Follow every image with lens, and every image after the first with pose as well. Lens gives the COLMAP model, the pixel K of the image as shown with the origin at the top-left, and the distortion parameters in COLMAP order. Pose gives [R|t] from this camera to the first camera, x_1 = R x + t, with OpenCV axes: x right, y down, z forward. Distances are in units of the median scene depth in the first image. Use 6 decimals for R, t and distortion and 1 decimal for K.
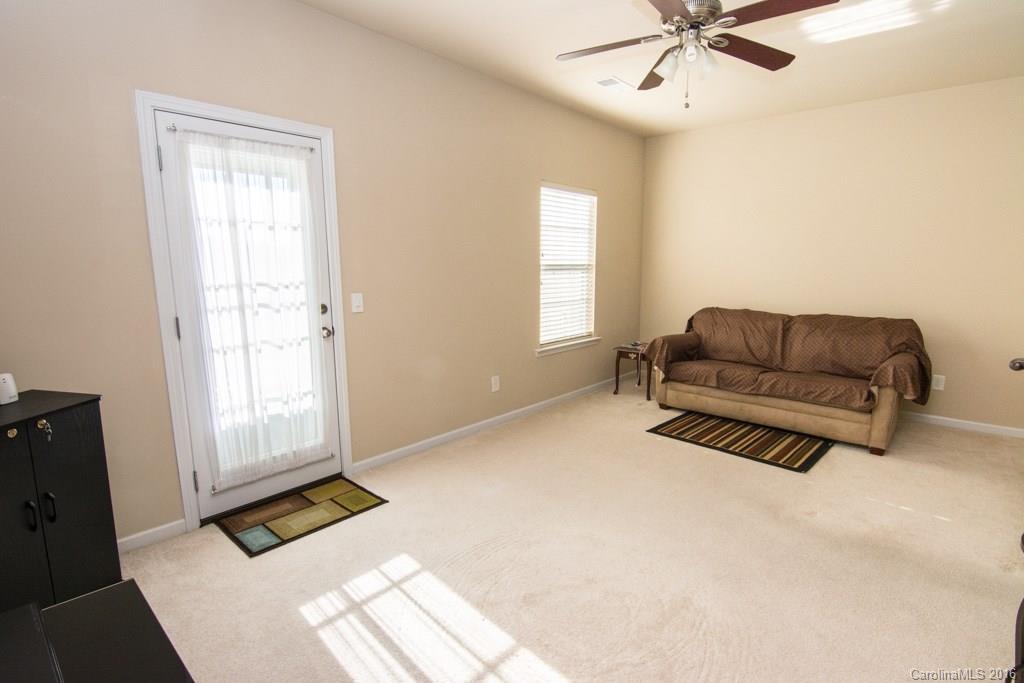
lens RADIAL K [[498.0, 0, 517.2], [0, 498.0, 343.8], [0, 0, 1]] dist [0.000525, -0.014110]
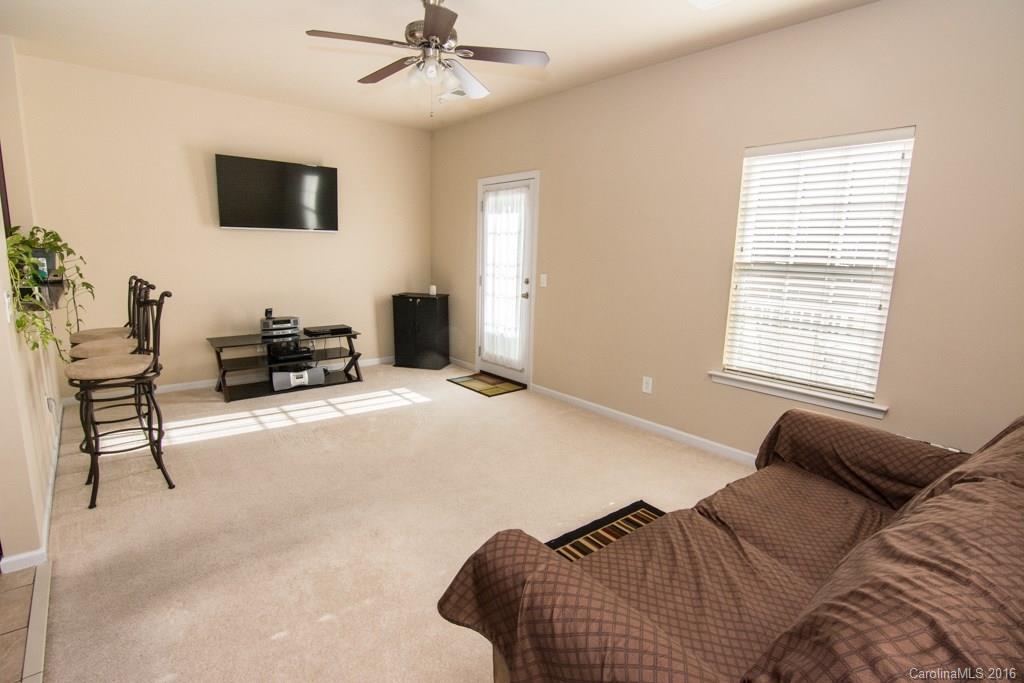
lens RADIAL K [[498.0, 0, 517.2], [0, 498.0, 343.8], [0, 0, 1]] dist [0.000525, -0.014110]
pose [[-0.136378, 0.177201, -0.974680, 1.256179], [-0.186264, 0.961738, 0.200911, -0.195608], [0.972989, 0.208947, -0.098154, 1.159590]]
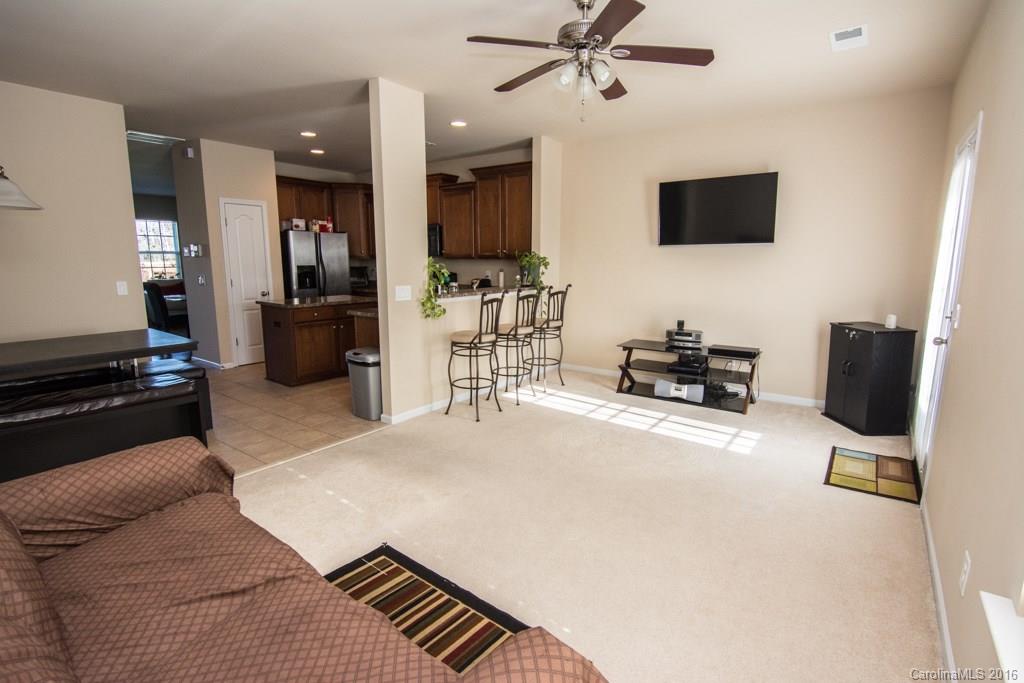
lens RADIAL K [[498.0, 0, 517.2], [0, 498.0, 343.8], [0, 0, 1]] dist [0.000525, -0.014110]
pose [[-0.994549, 0.010096, -0.103778, 0.497713], [-0.024412, 0.945091, 0.325894, -0.297781], [0.101370, 0.326651, -0.939693, 1.770488]]
